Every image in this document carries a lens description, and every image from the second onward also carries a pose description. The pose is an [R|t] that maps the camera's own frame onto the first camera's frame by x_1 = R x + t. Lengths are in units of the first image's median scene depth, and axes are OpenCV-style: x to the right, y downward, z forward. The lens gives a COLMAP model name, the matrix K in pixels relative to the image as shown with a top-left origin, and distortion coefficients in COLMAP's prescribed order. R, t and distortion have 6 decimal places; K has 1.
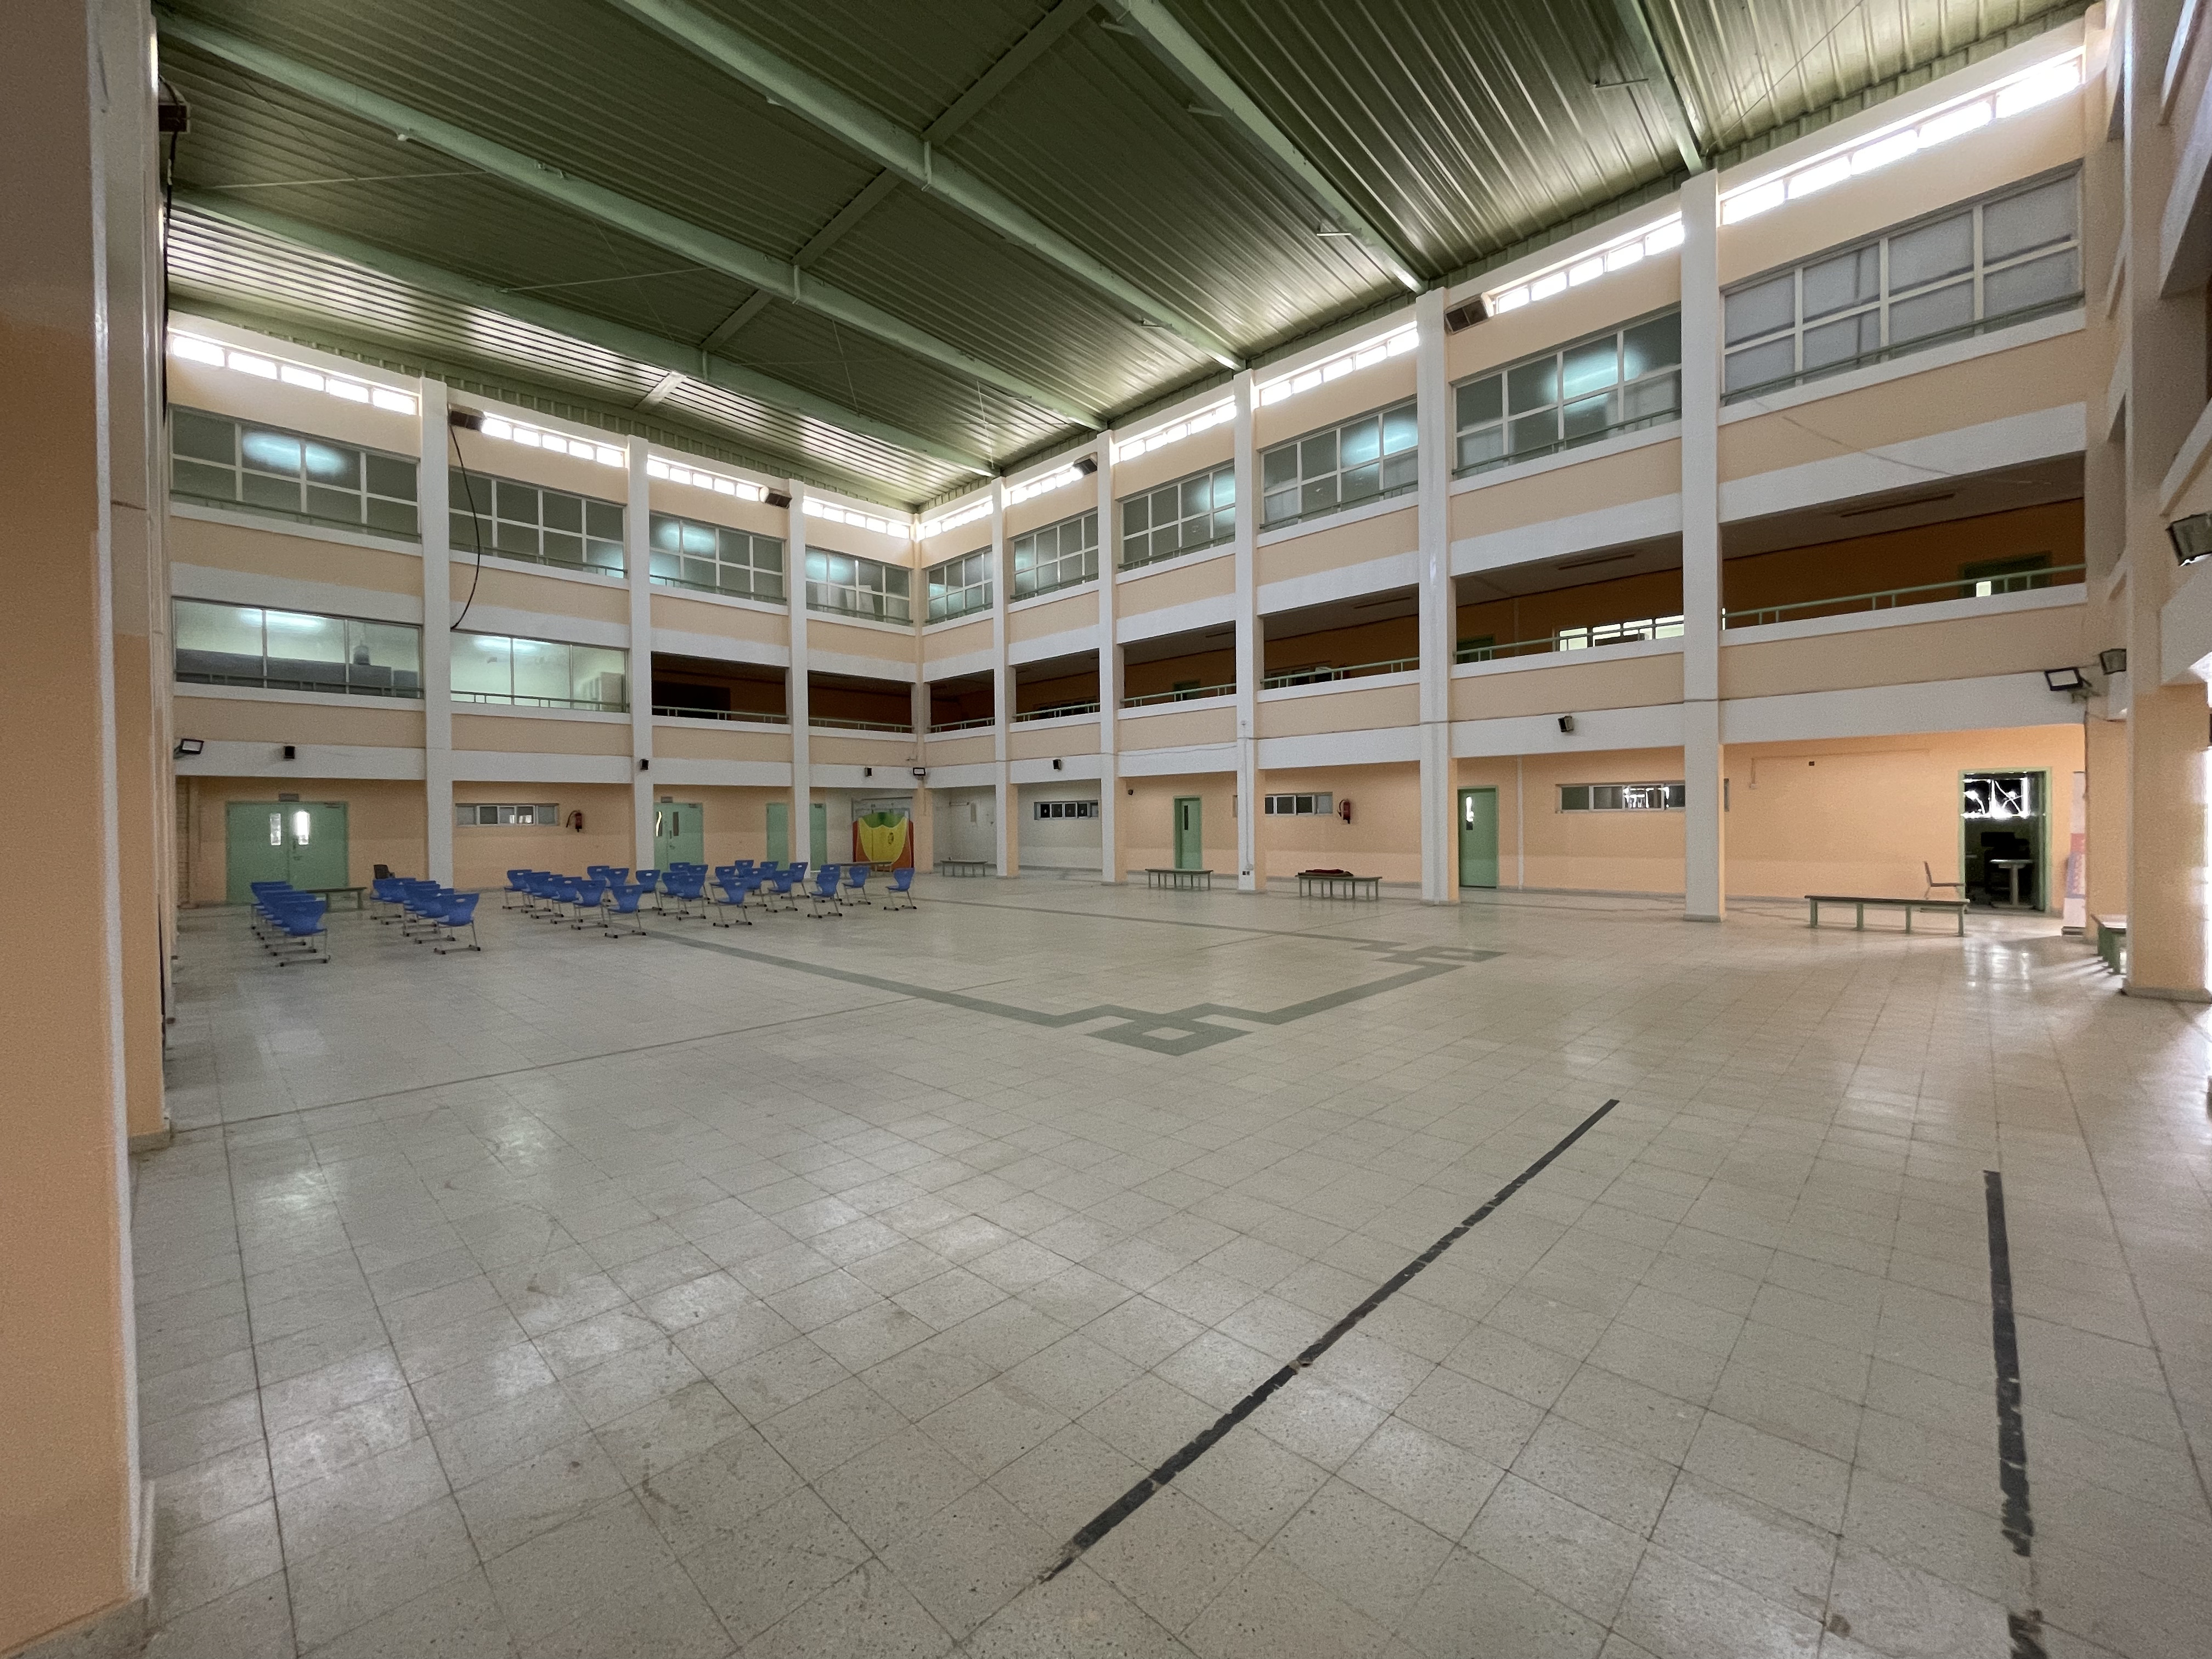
lens RADIAL K [[892.6, 0, 1097.6], [0, 892.6, 828.3], [0, 0, 1]] dist [-0.002190, -0.000153]
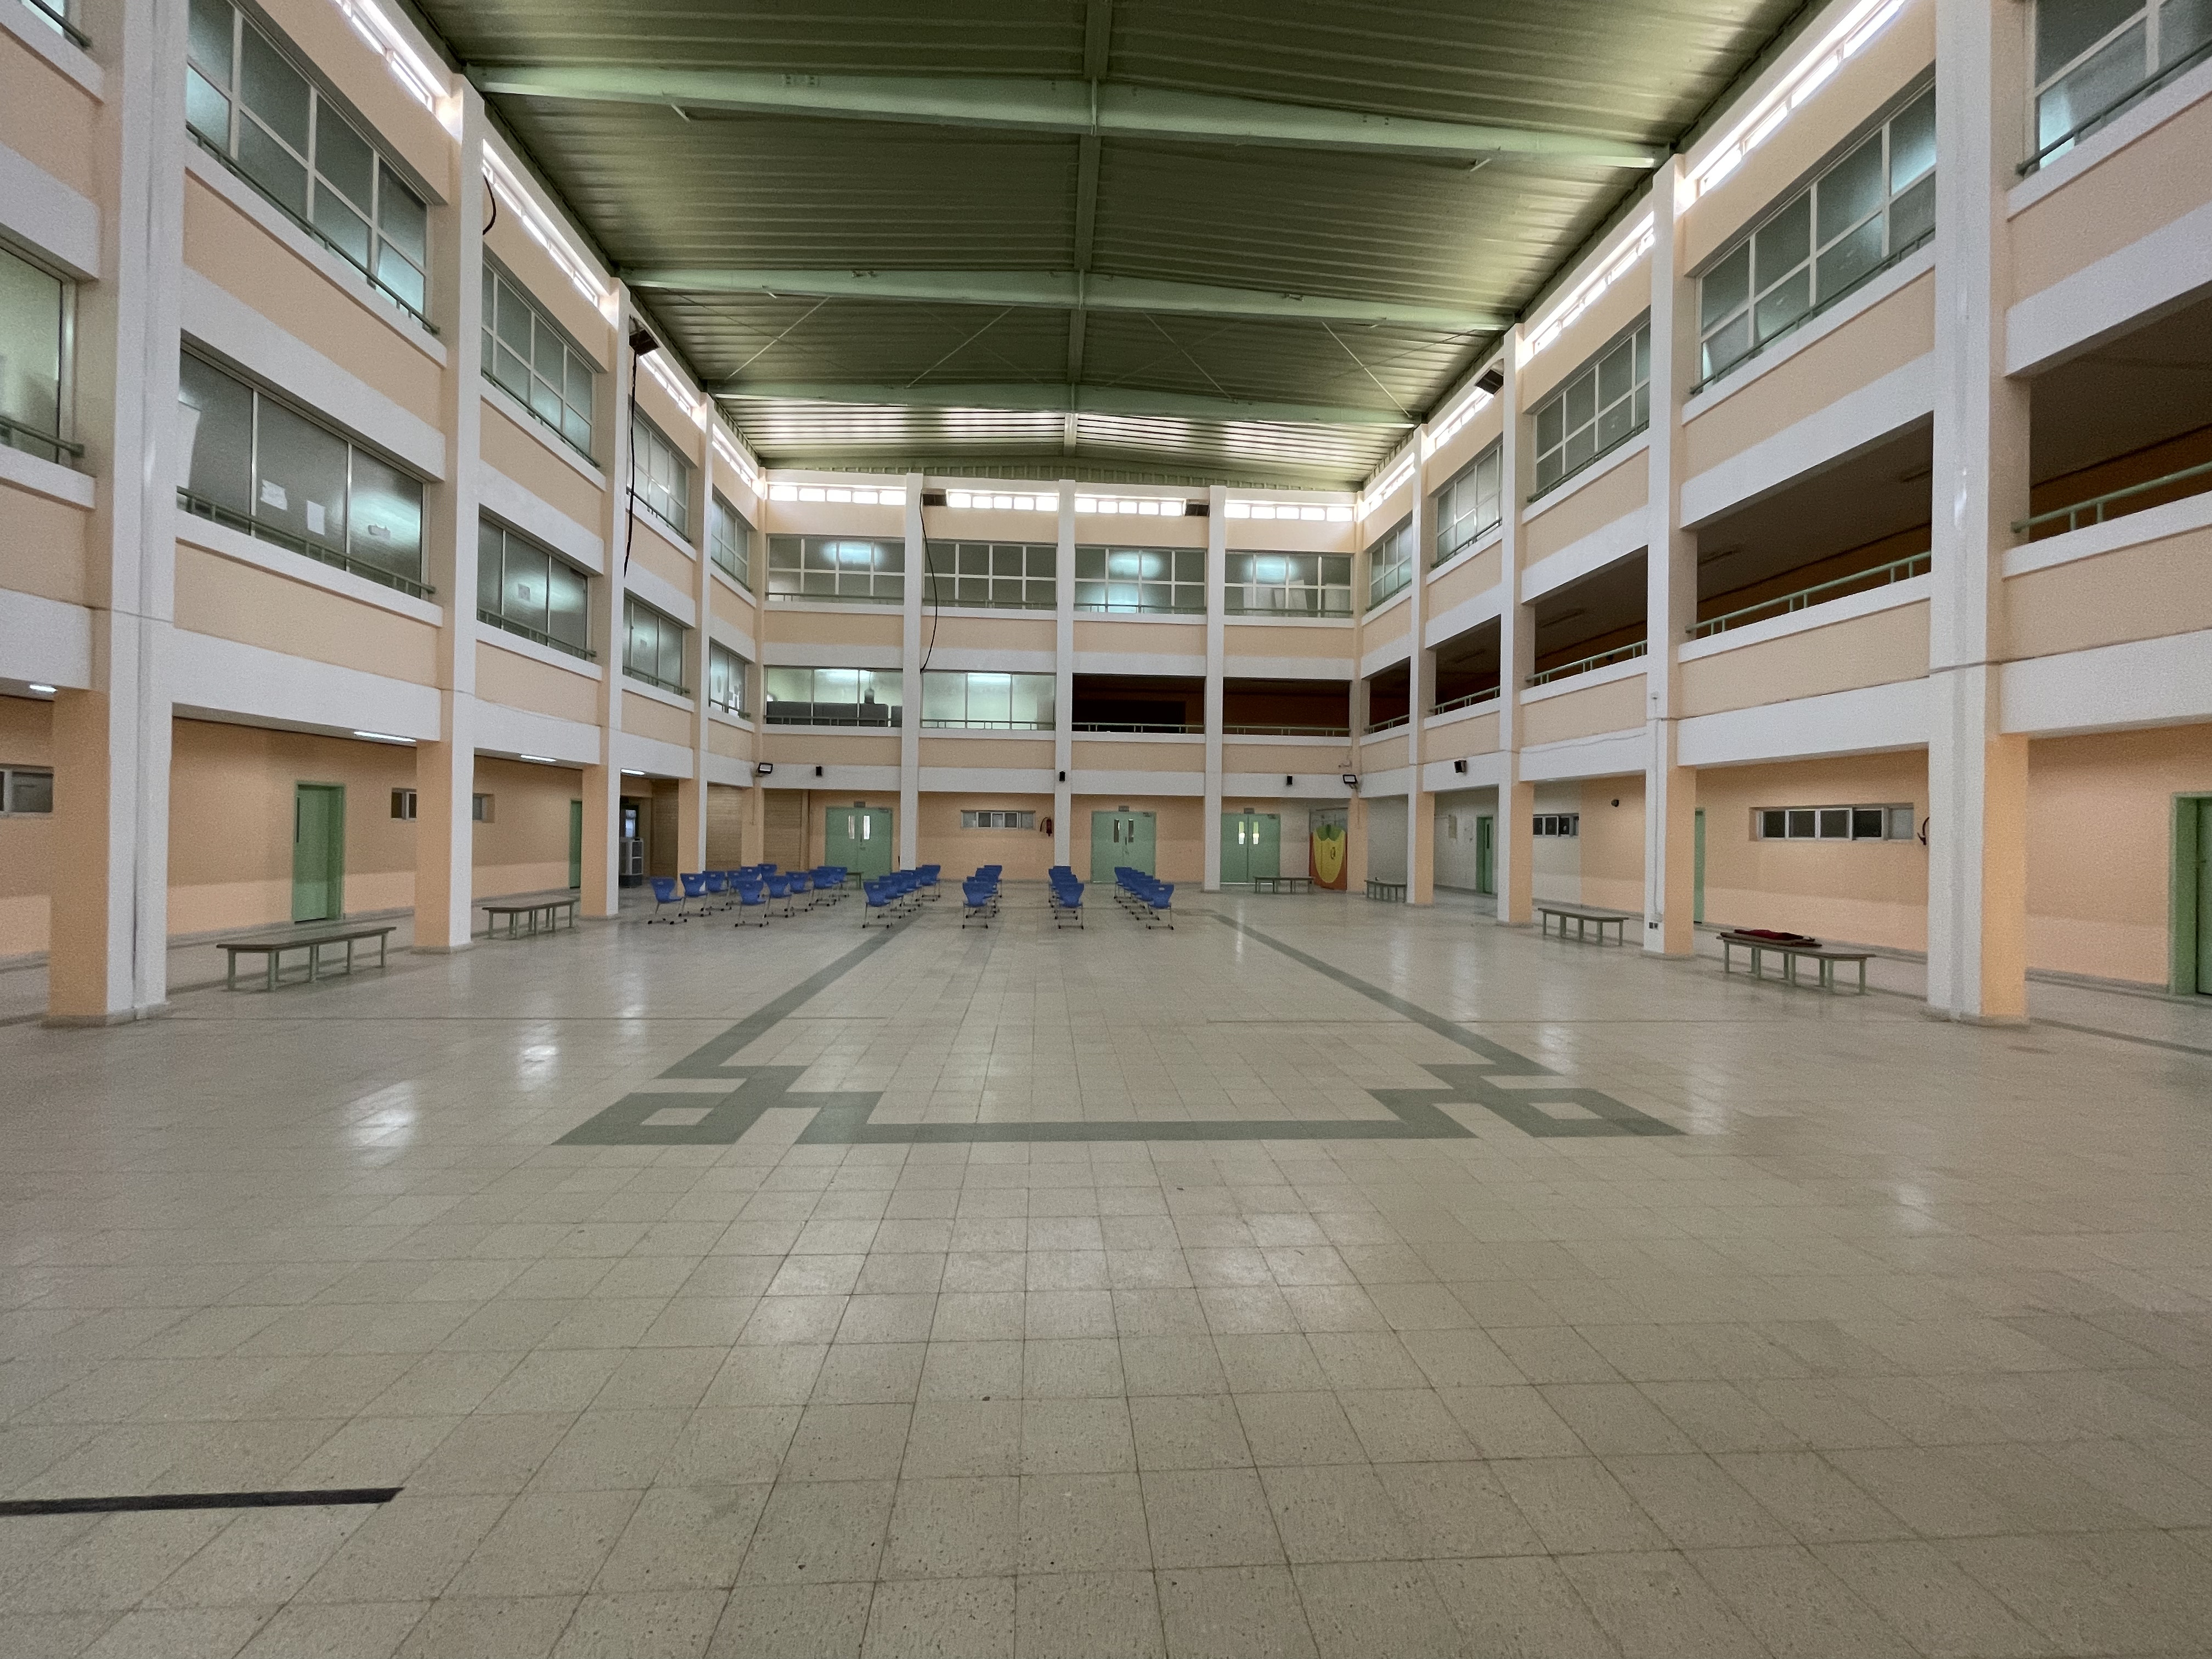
lens RADIAL K [[892.6, 0, 1097.6], [0, 892.6, 828.3], [0, 0, 1]] dist [-0.002190, -0.000153]
pose [[0.744466, 0.021749, -0.667306, 0.291941], [-0.030465, 0.999535, -0.001410, -0.007595], [0.666965, 0.021380, 0.744783, 0.234810]]
